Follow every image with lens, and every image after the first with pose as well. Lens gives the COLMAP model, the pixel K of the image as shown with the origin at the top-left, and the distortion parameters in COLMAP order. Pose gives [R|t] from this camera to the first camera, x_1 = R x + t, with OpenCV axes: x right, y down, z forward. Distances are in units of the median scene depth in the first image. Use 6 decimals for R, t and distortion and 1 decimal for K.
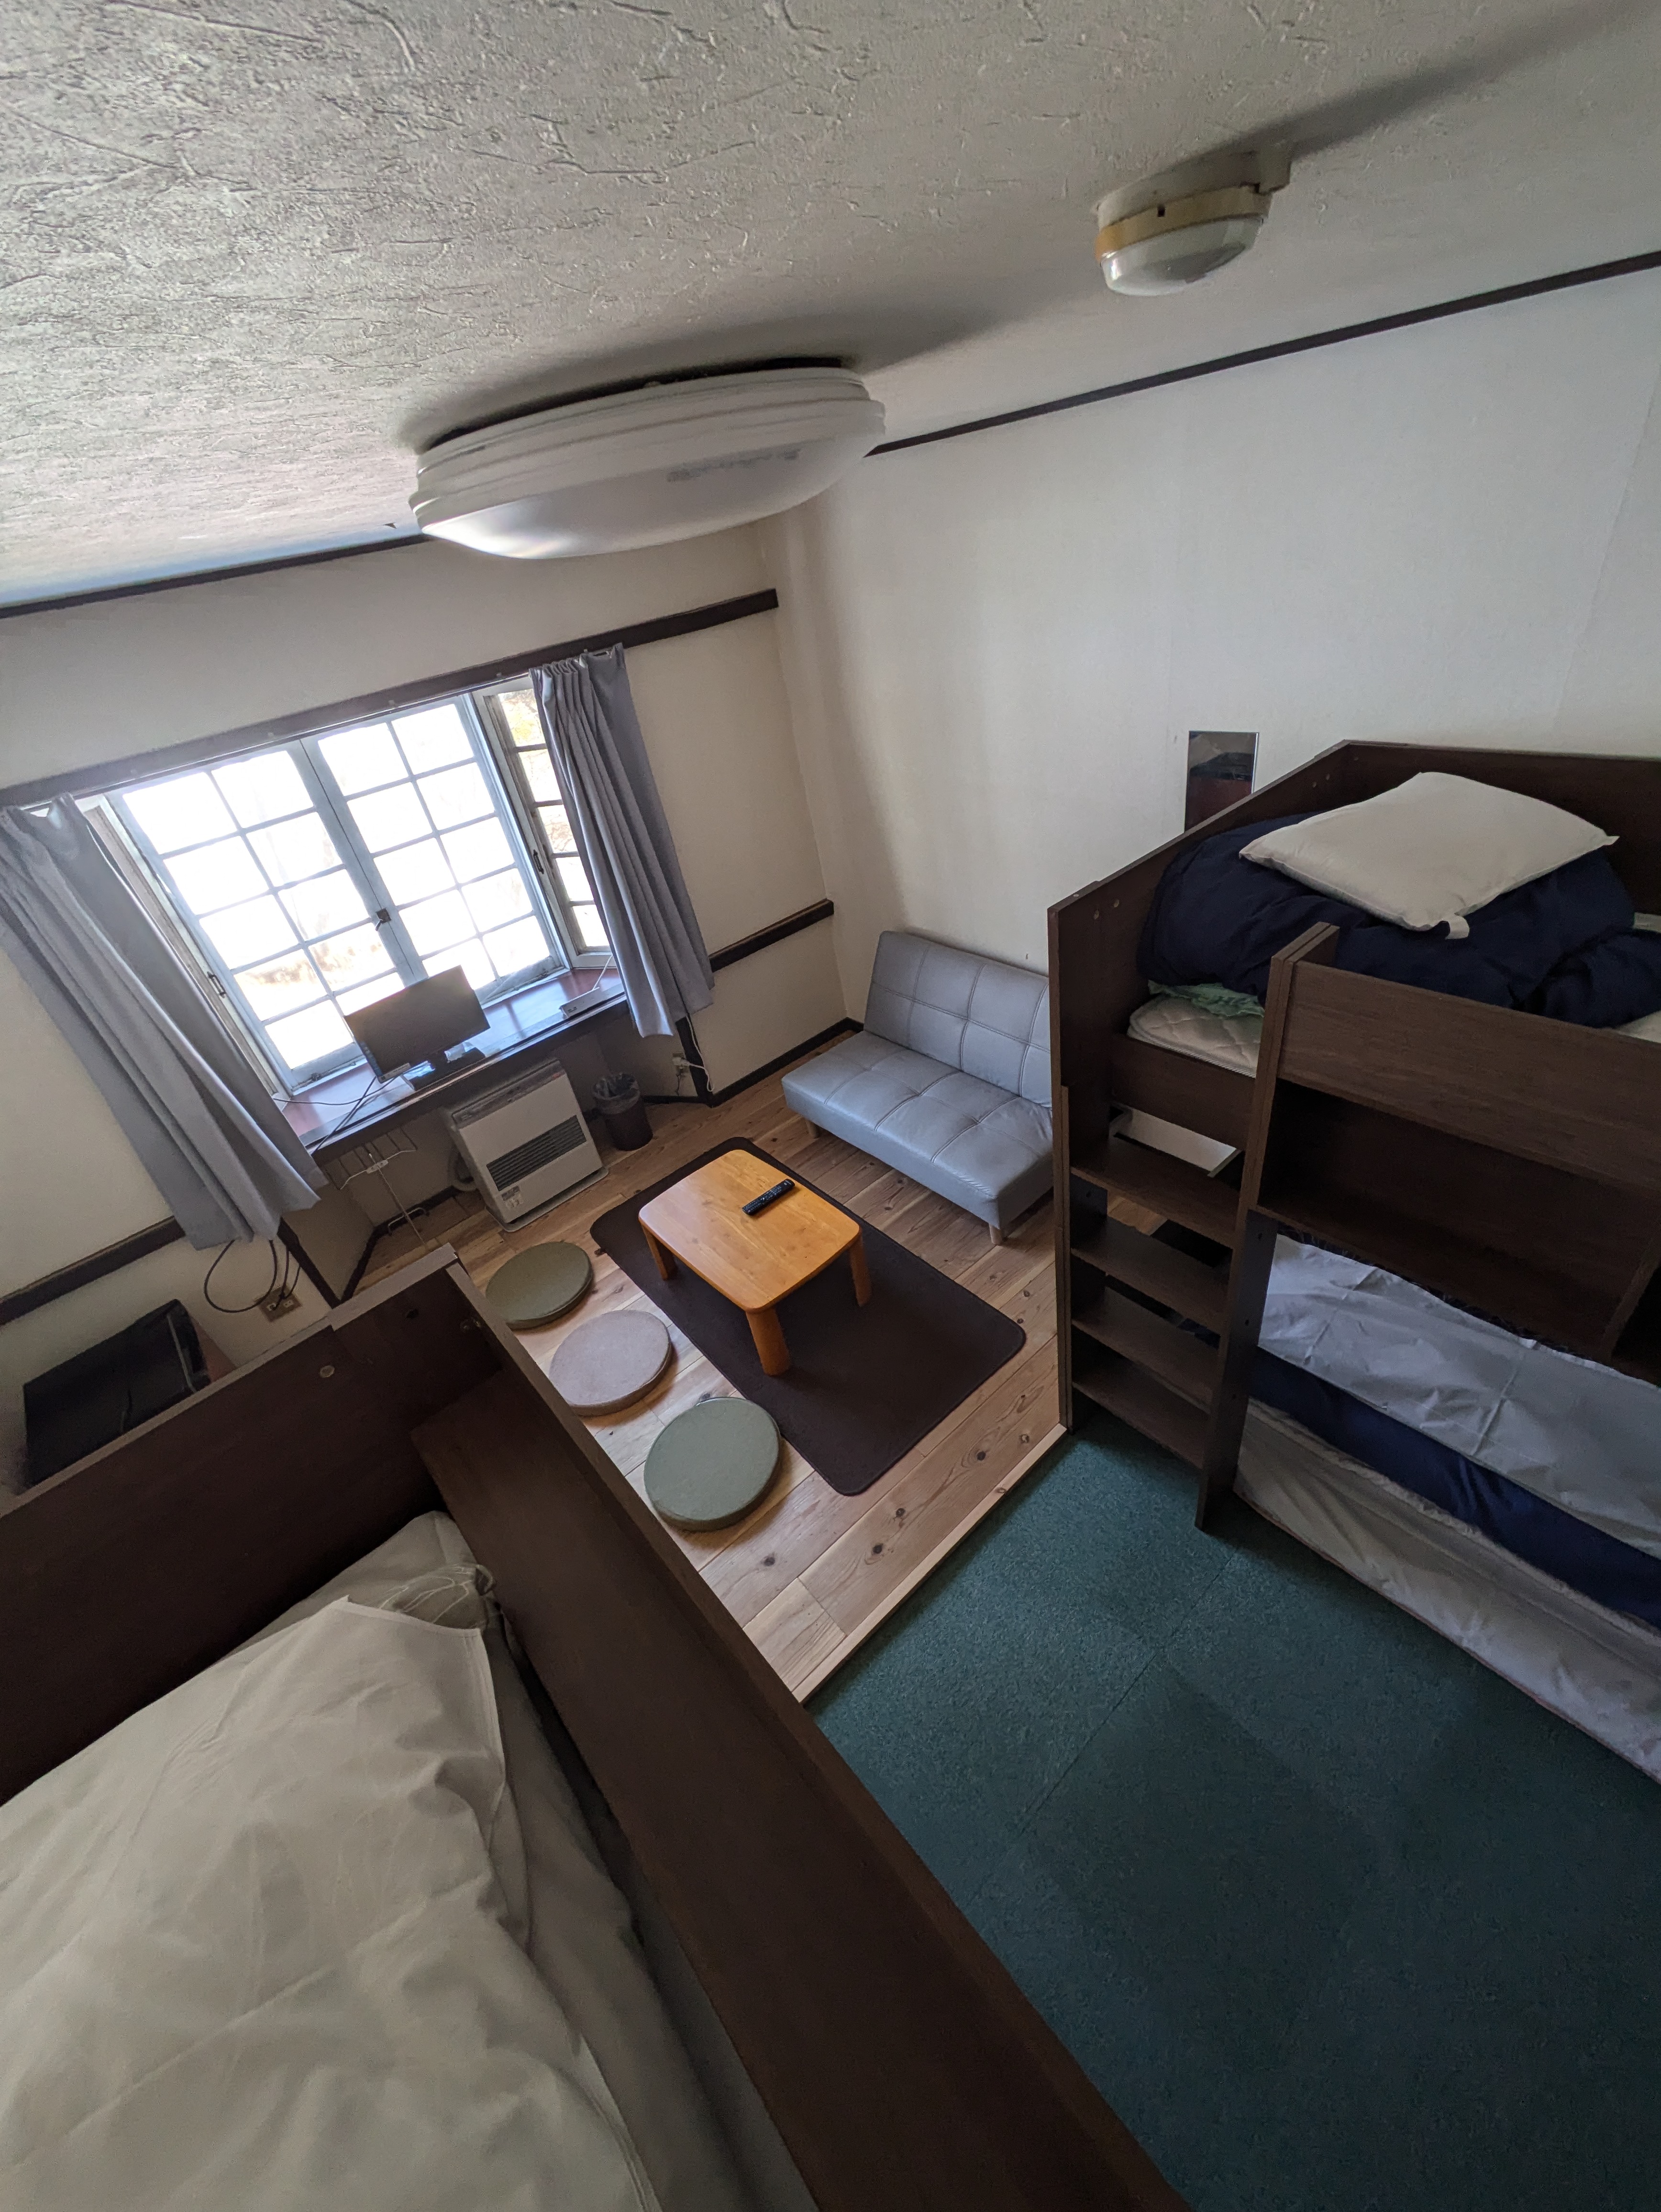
lens RADIAL K [[877.2, 0, 830.5], [0, 877.2, 1106.0], [0, 0, 1]] dist [0.000464, 0.000003]
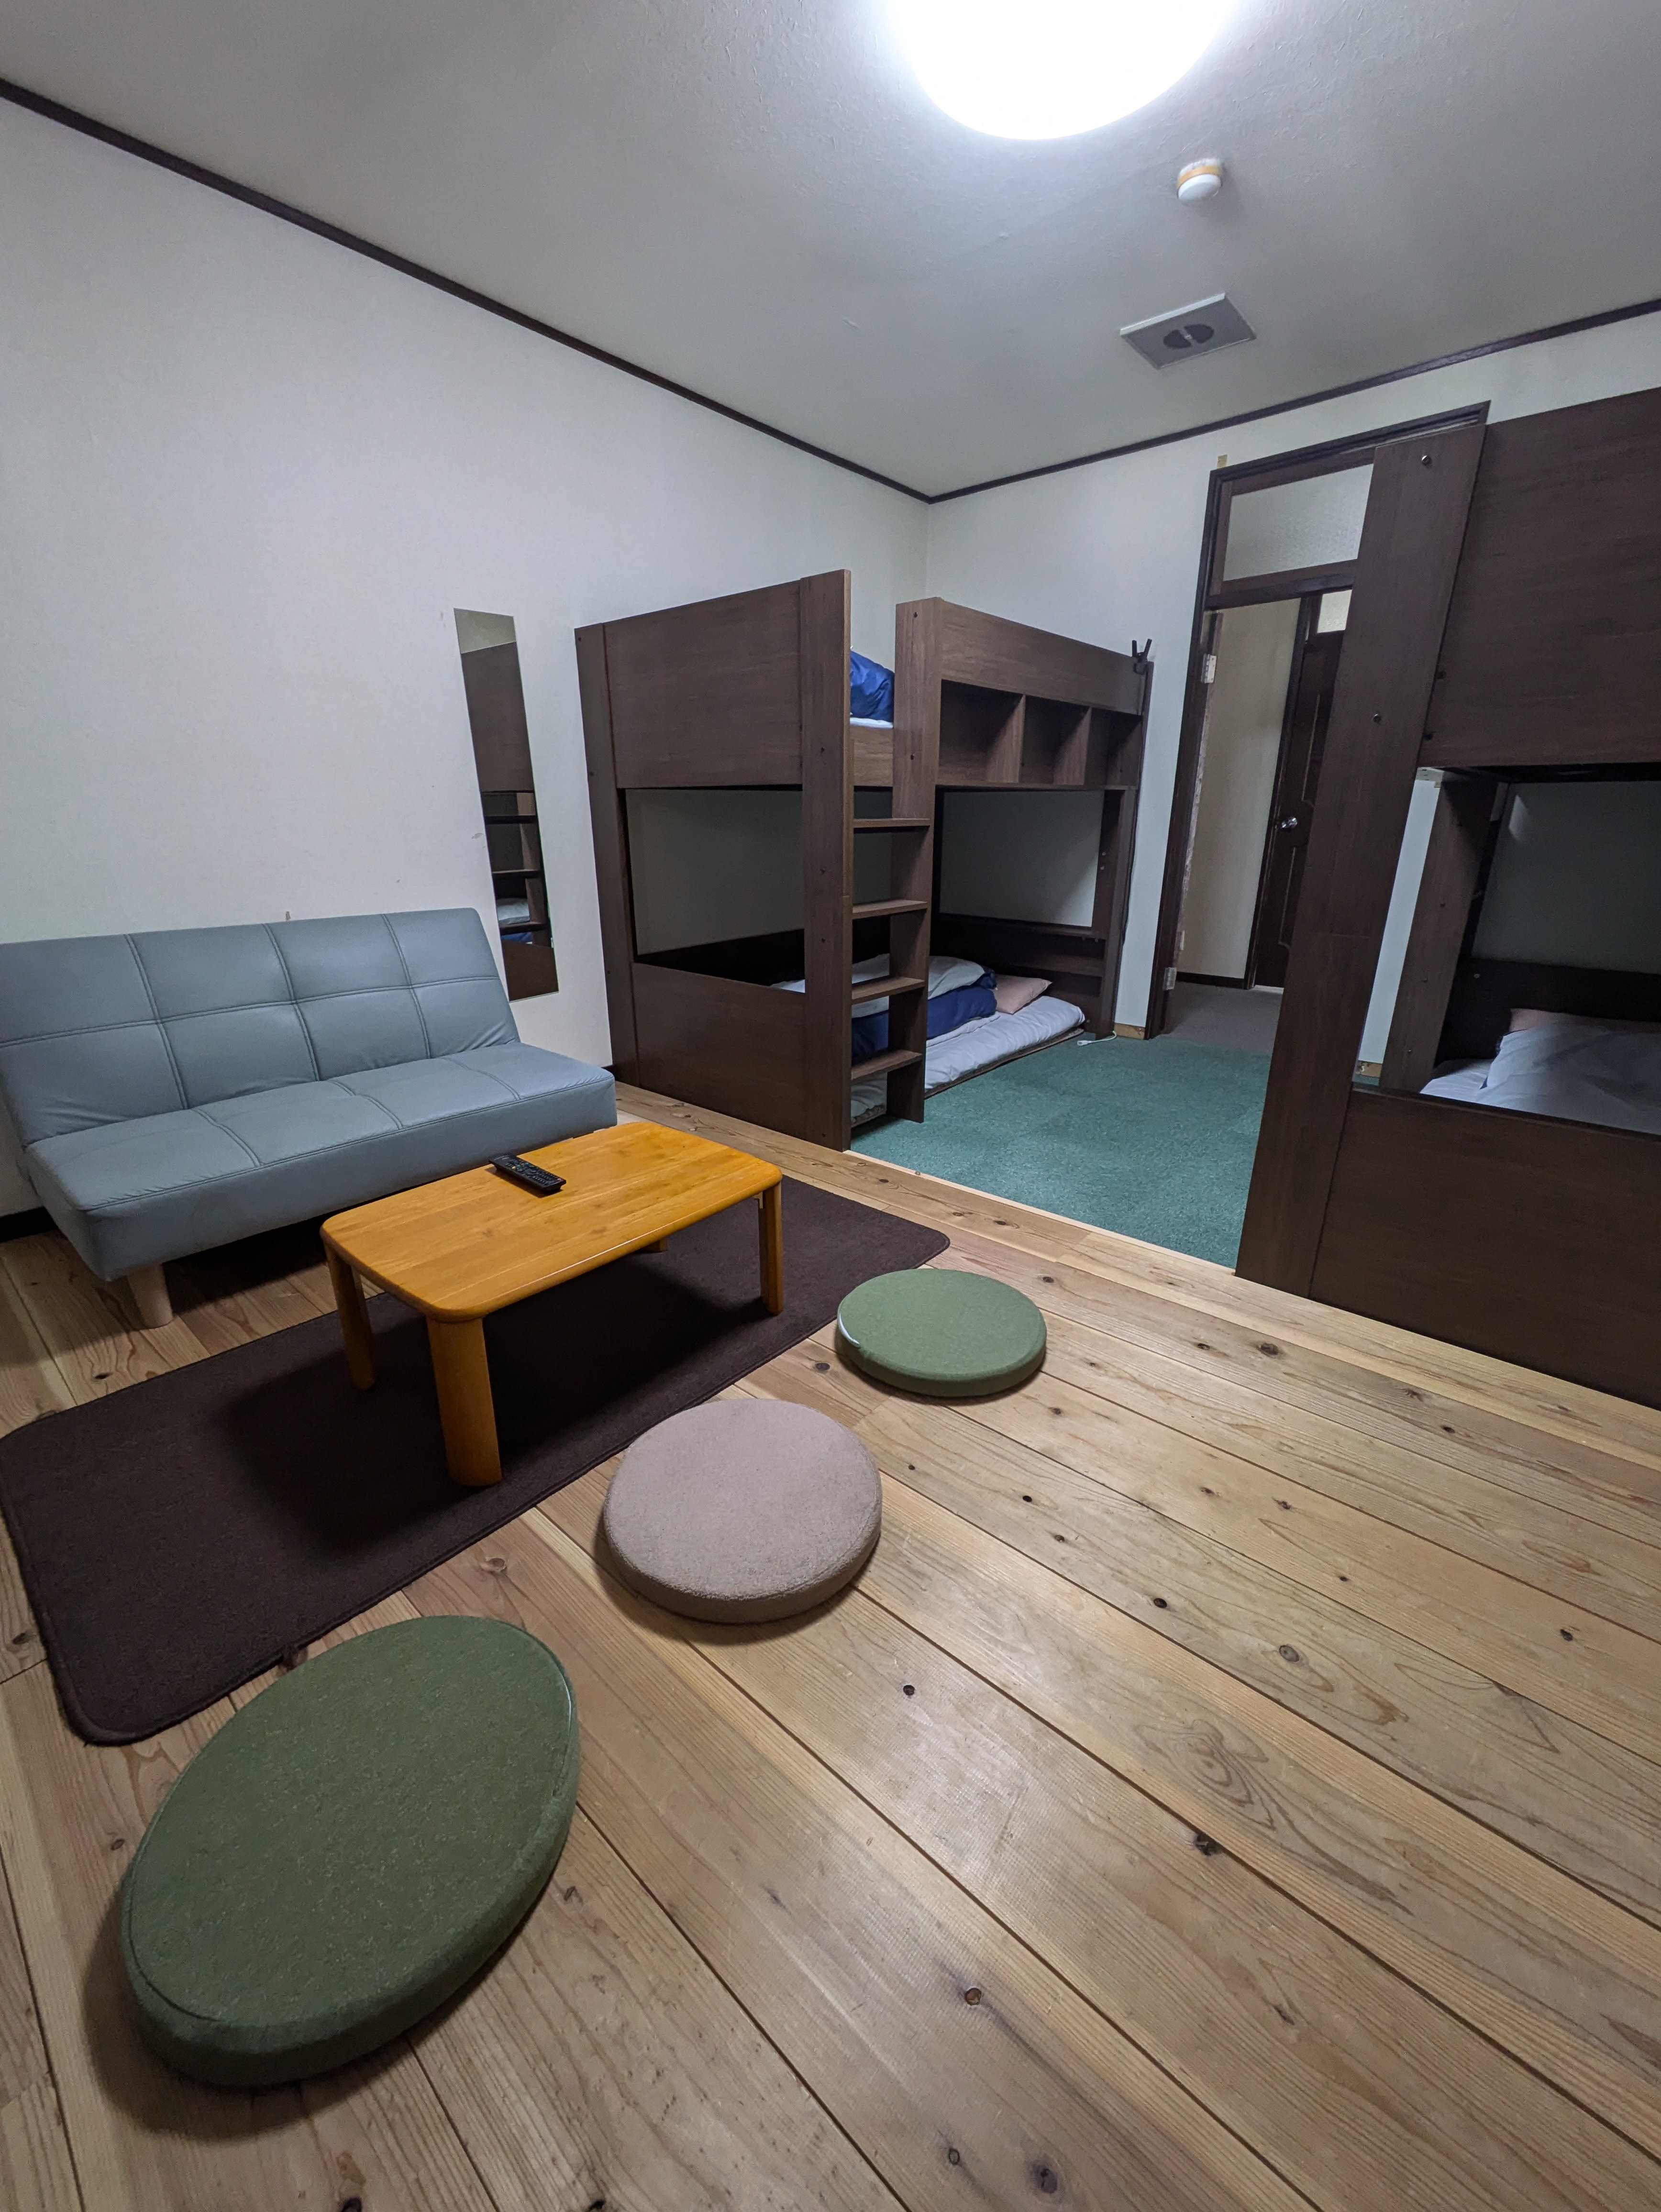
lens RADIAL K [[877.2, 0, 830.5], [0, 877.2, 1106.0], [0, 0, 1]] dist [0.000464, 0.000003]
pose [[-0.145691, -0.162876, 0.975831, -0.799981], [0.583295, 0.782543, 0.217700, 0.077140], [-0.799088, 0.600914, -0.019005, 1.032333]]
